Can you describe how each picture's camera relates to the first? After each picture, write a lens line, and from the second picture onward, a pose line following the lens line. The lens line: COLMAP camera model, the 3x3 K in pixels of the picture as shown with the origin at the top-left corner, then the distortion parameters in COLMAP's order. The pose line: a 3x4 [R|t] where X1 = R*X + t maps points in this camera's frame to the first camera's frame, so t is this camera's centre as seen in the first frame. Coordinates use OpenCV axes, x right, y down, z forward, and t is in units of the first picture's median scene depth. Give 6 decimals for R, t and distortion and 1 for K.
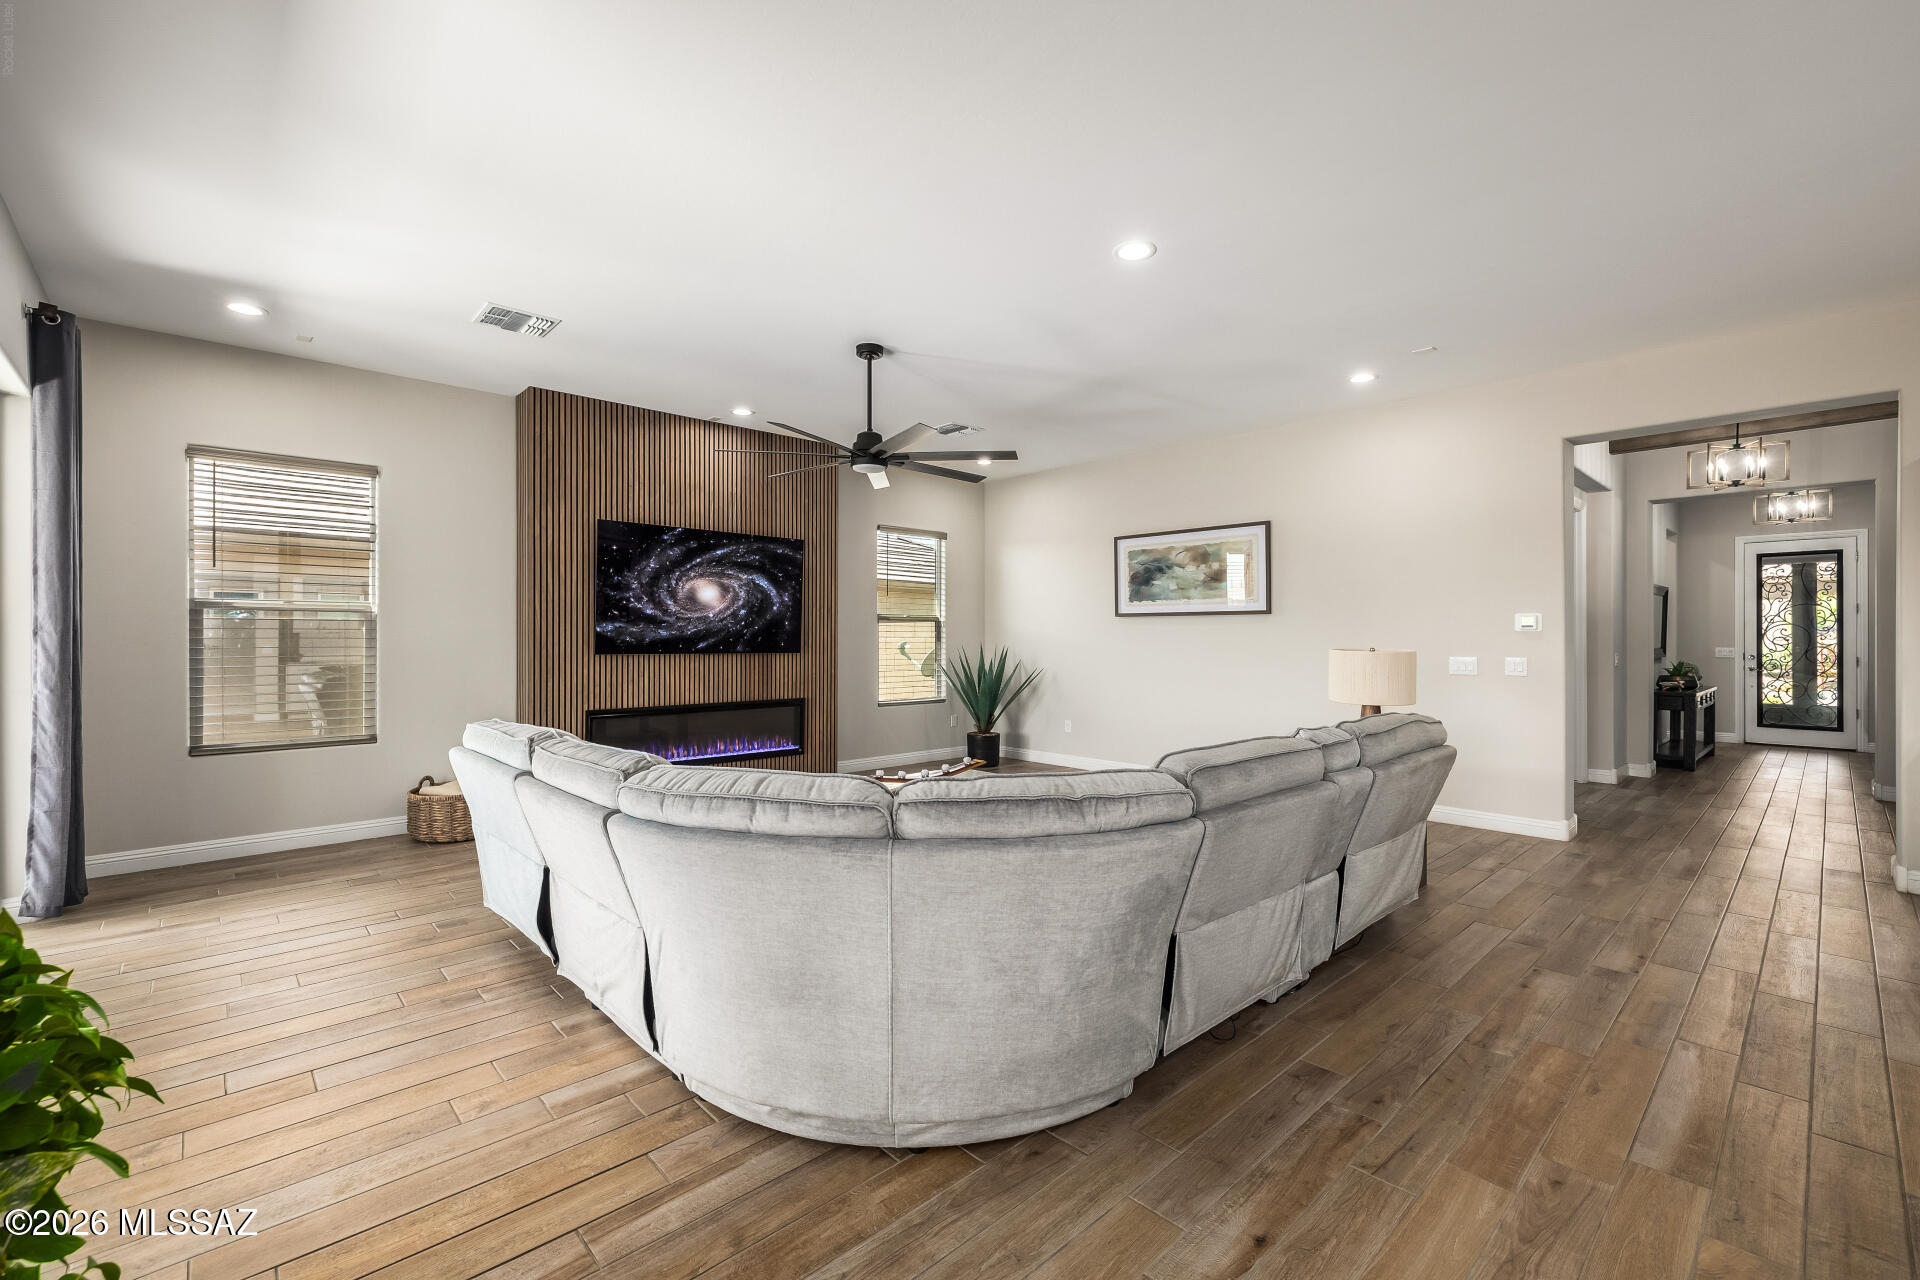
lens RADIAL K [[809.5, 0, 947.1], [0, 809.5, 636.5], [0, 0, 1]] dist [0.000761, -0.000111]
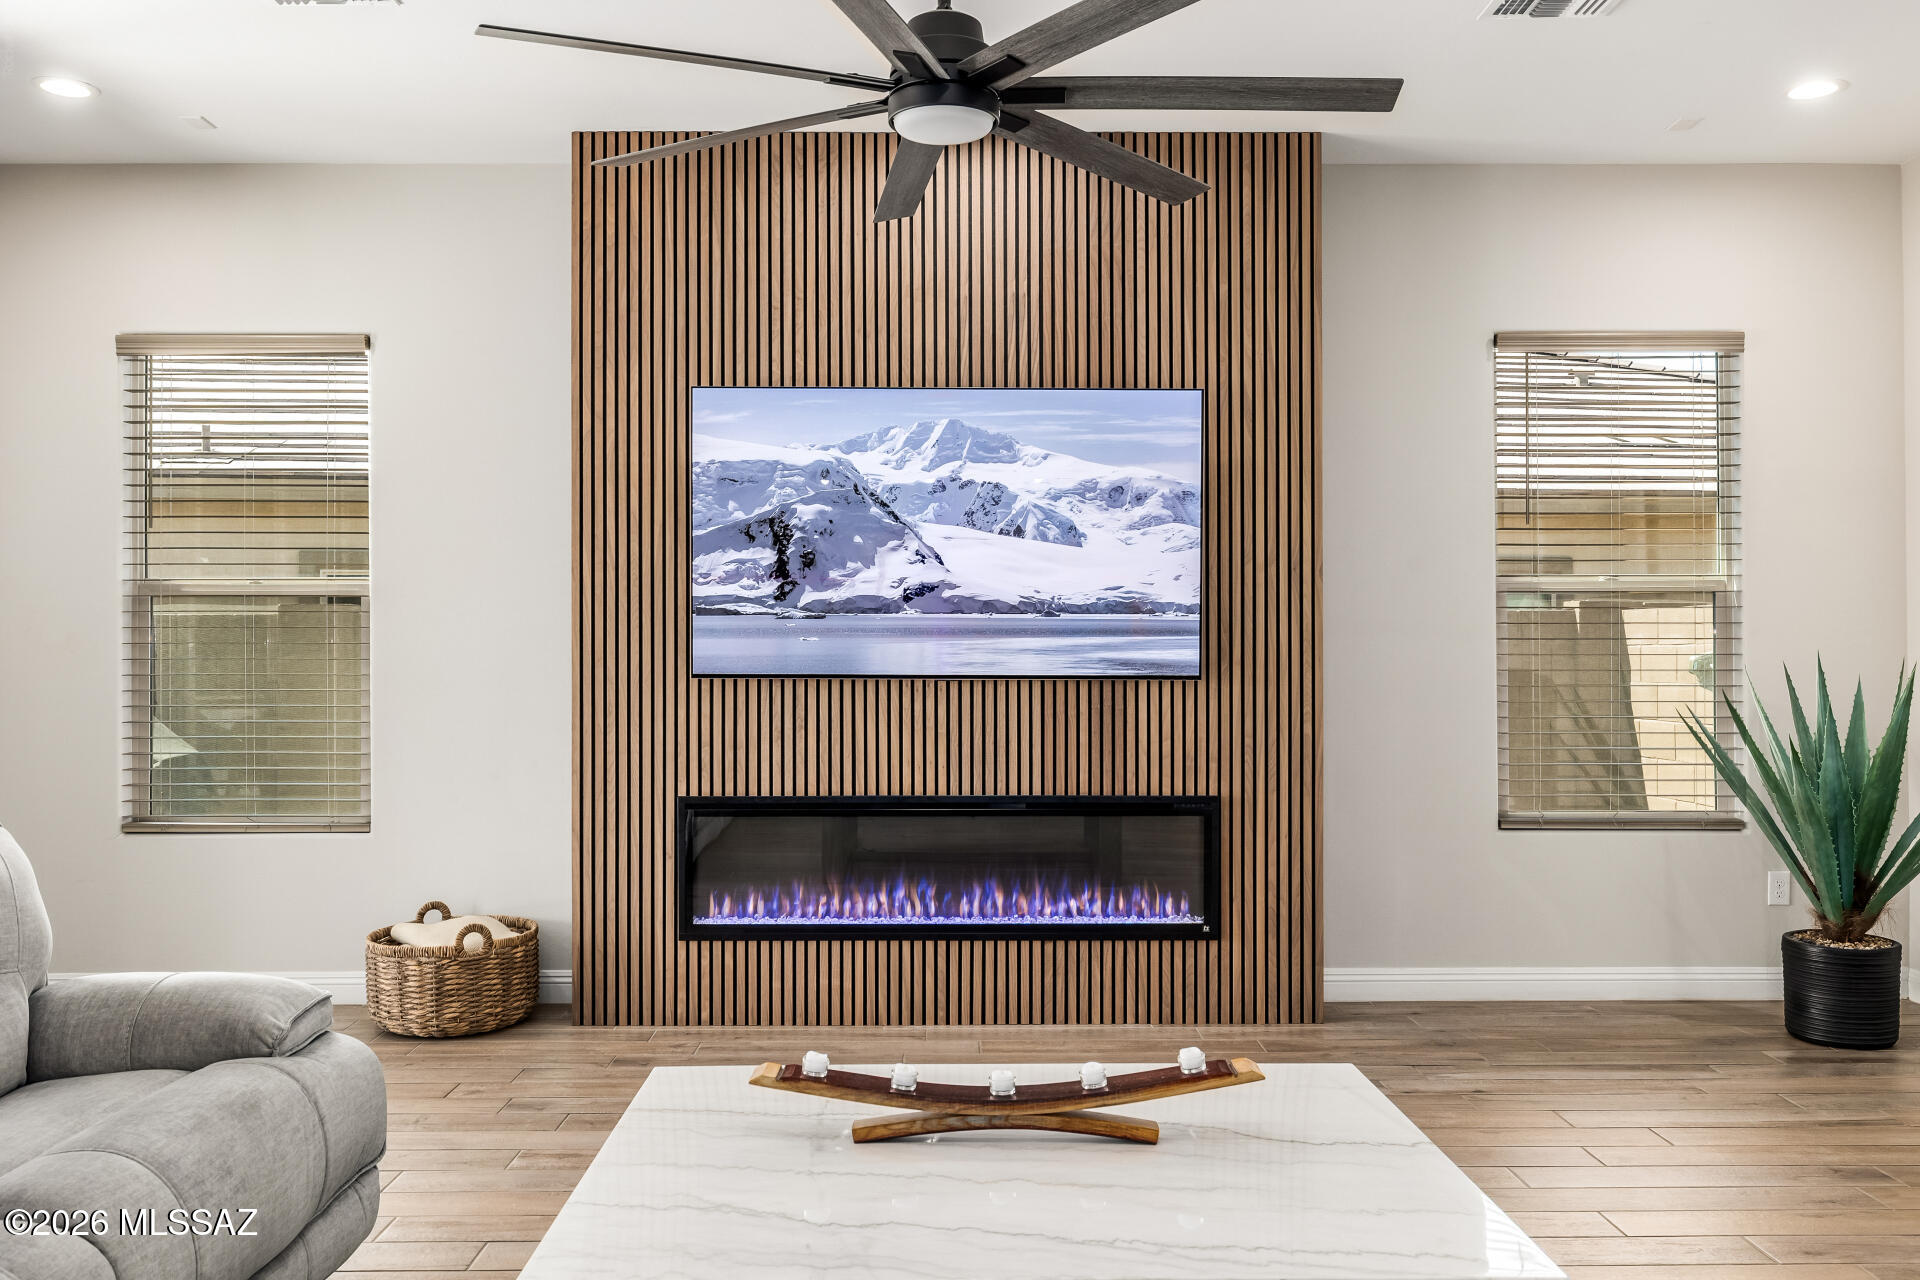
lens RADIAL K [[1549.2, 0, 960.0], [0, 1549.2, 650.4], [0, 0, 1]] dist [-0.010026, -0.001397]
pose [[0.744312, -0.004828, -0.667814, 0.306199], [0.001244, 0.999982, -0.005843, 0.013756], [0.667831, 0.003518, 0.744305, 0.486294]]
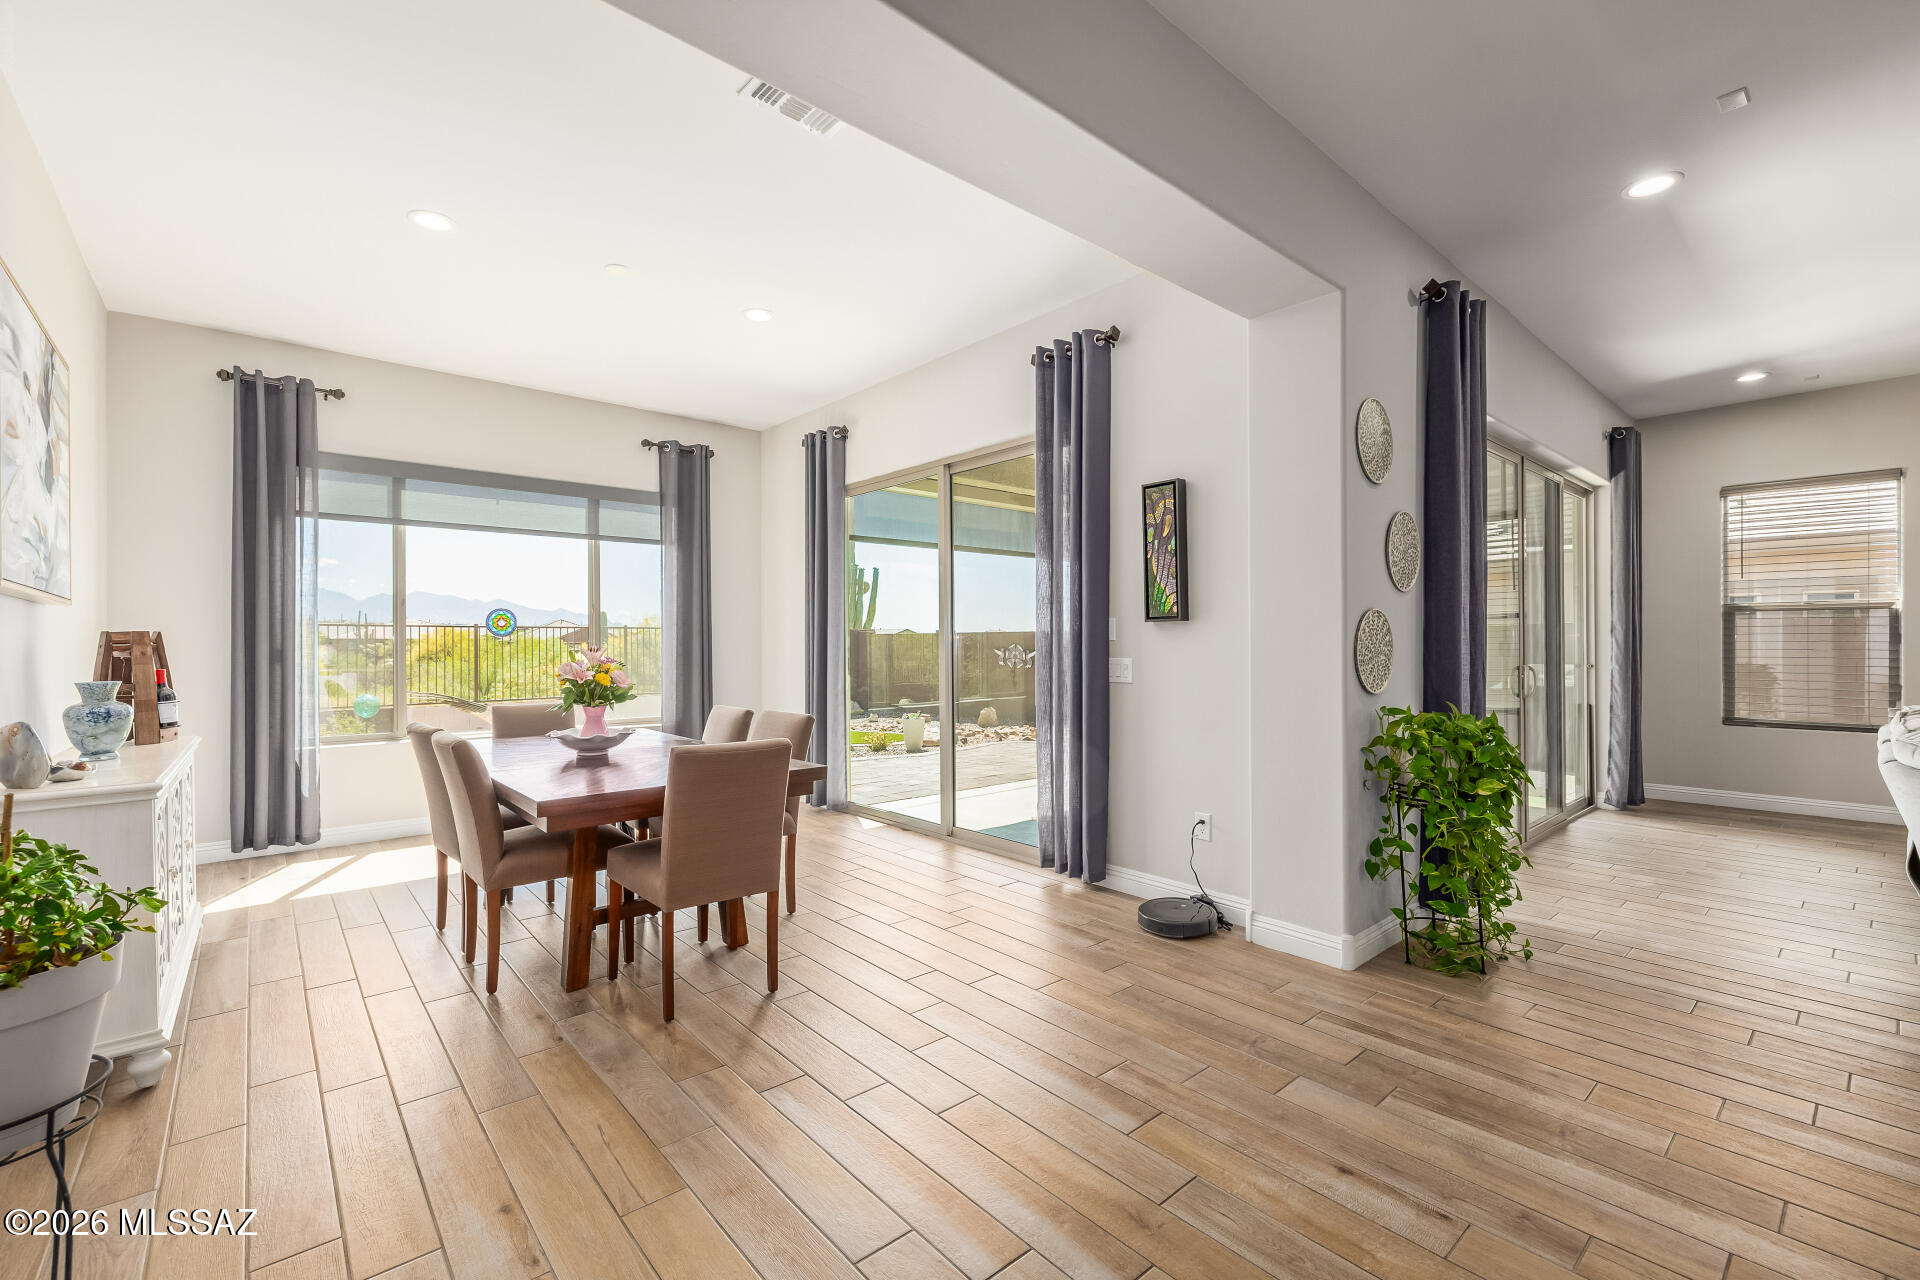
lens RADIAL K [[809.5, 0, 957.5], [0, 809.5, 640.1], [0, 0, 1]] dist [0.000761, -0.000111]
pose [[-0.028553, -0.008426, -0.999557, 0.363308], [0.005584, 0.999948, -0.008589, 0.012772], [0.999577, -0.005827, -0.028504, -0.180564]]
